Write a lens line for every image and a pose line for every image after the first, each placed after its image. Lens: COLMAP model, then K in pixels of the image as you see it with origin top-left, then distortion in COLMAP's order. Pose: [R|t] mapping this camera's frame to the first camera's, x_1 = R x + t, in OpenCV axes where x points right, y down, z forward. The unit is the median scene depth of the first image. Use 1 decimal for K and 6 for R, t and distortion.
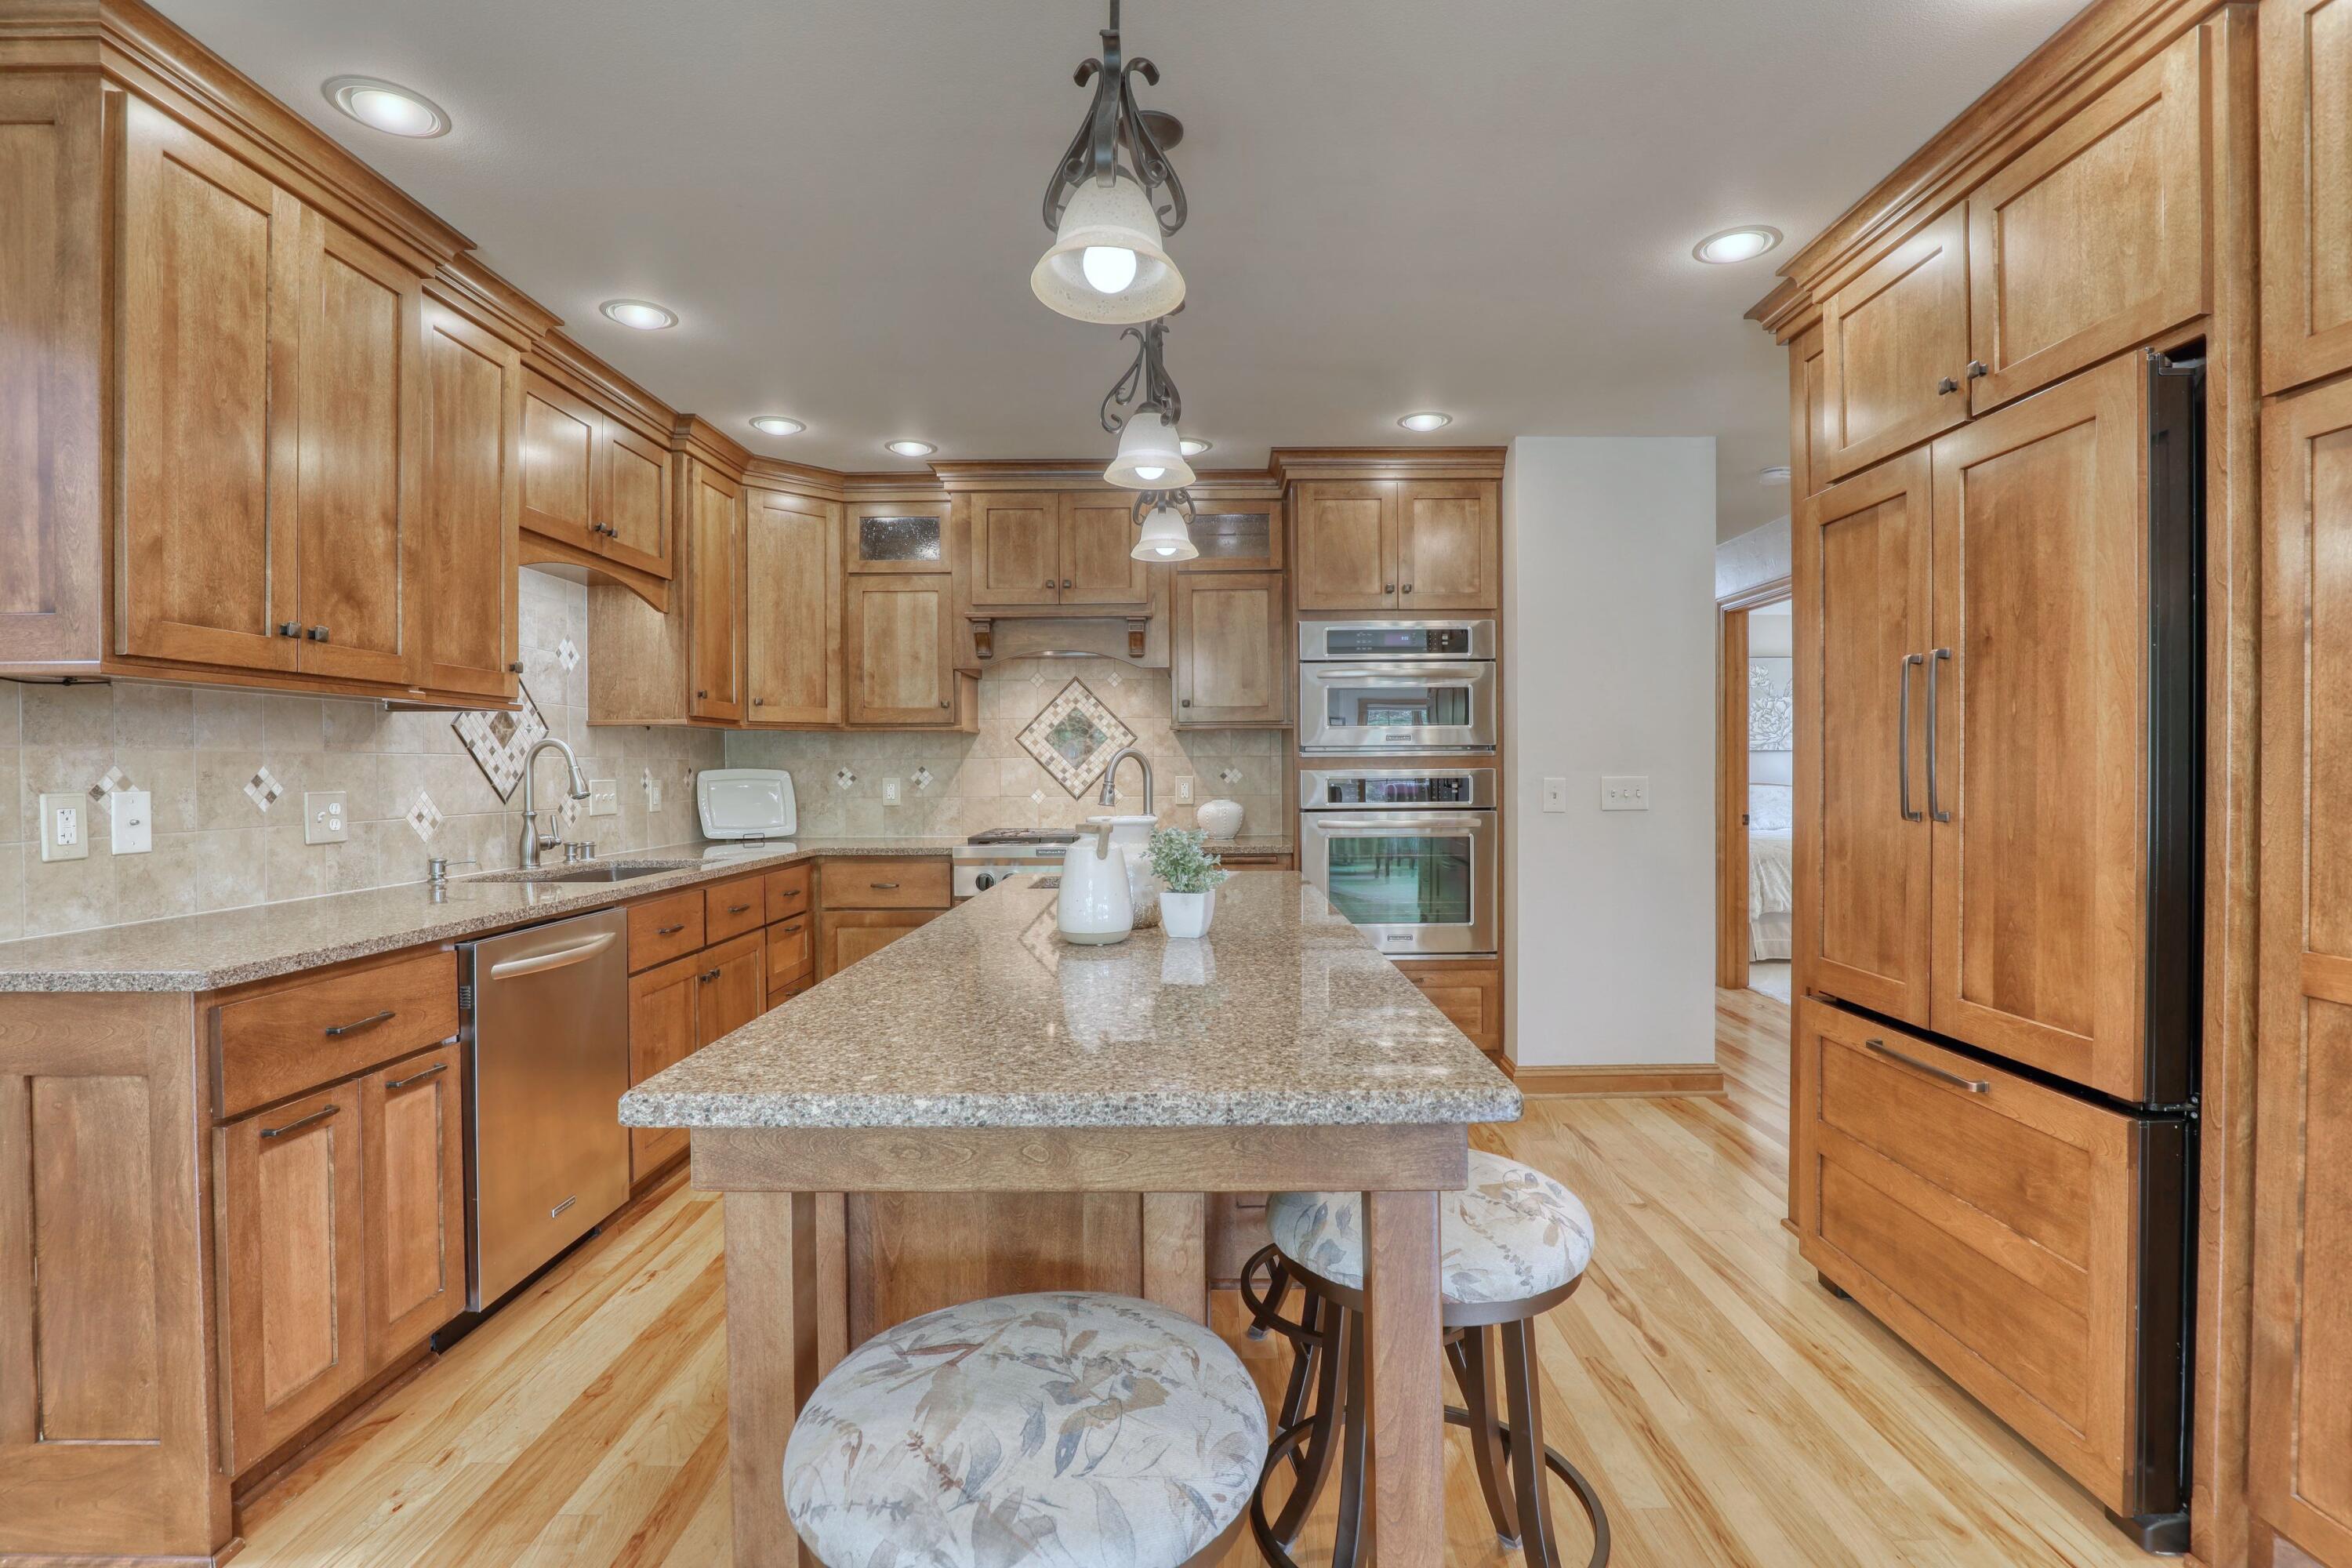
lens RADIAL K [[1078.4, 0, 1232.5], [0, 1078.4, 777.3], [0, 0, 1]] dist [-0.036770, 0.006726]
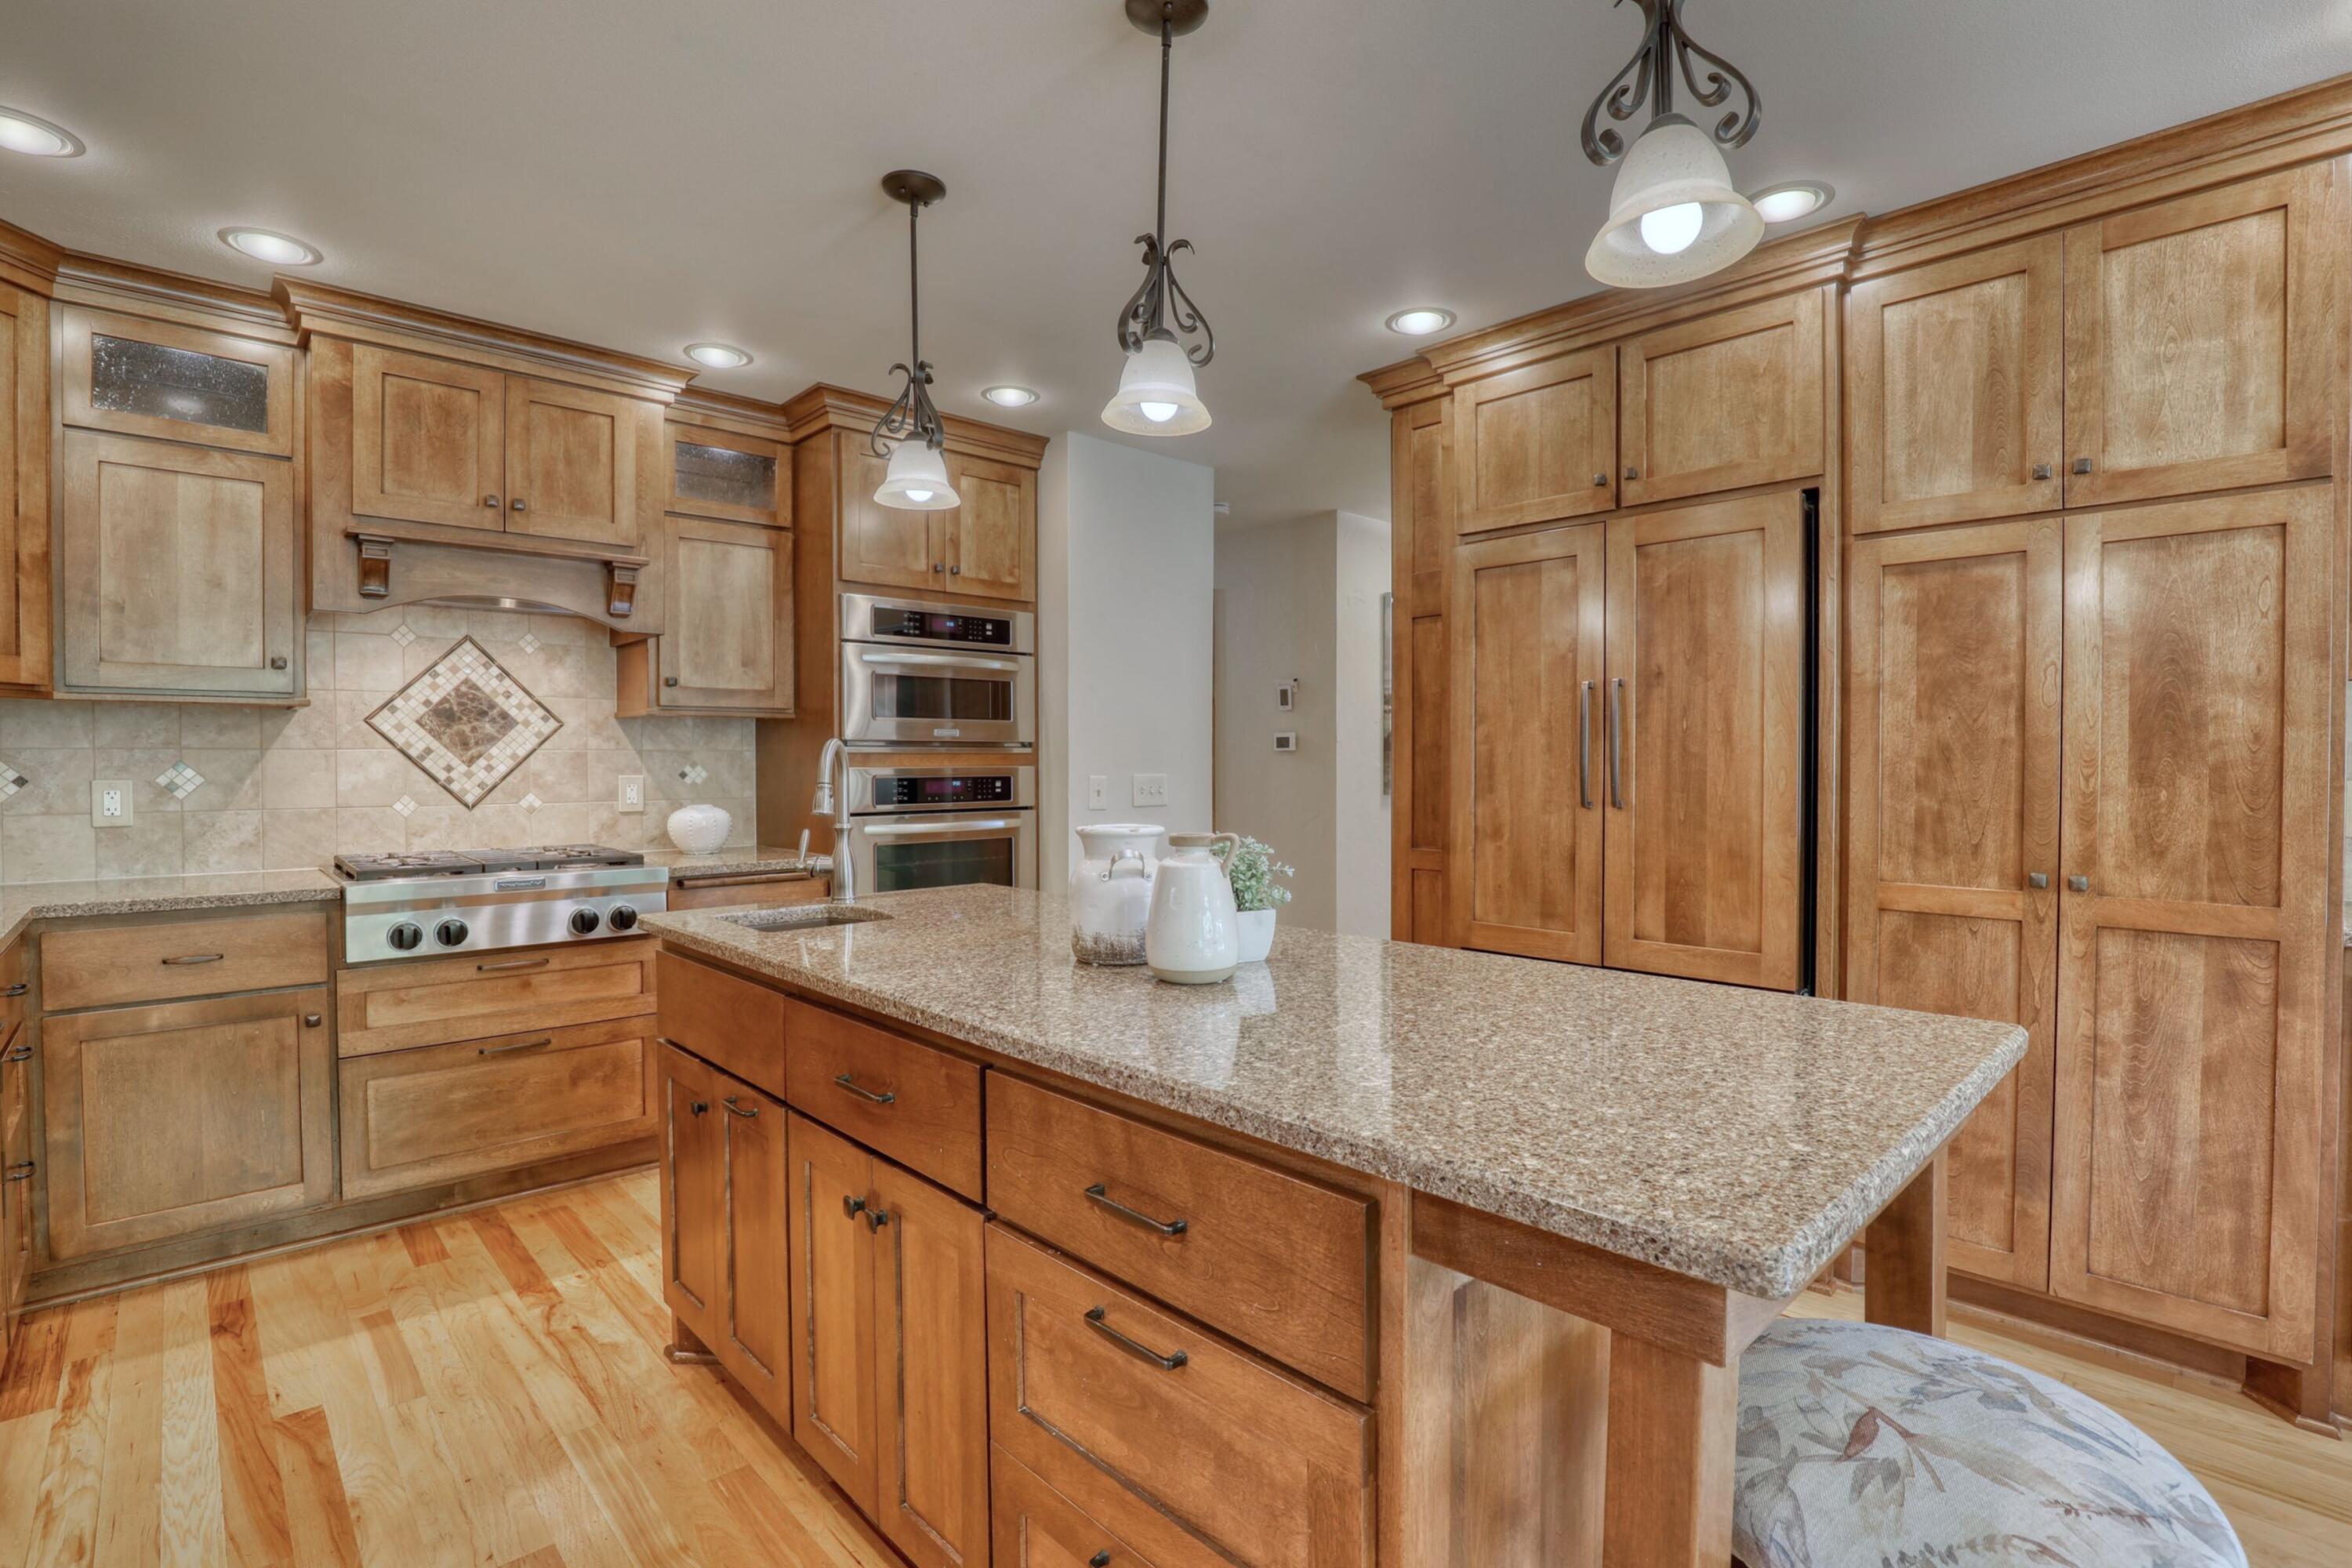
lens RADIAL K [[1078.4, 0, 1226.8], [0, 1078.4, 773.0], [0, 0, 1]] dist [-0.036770, 0.006726]
pose [[0.726785, -0.002375, 0.686861, -0.296707], [0.002988, 0.999995, 0.000297, -0.001966], [-0.686858, 0.001836, 0.726789, 0.173006]]
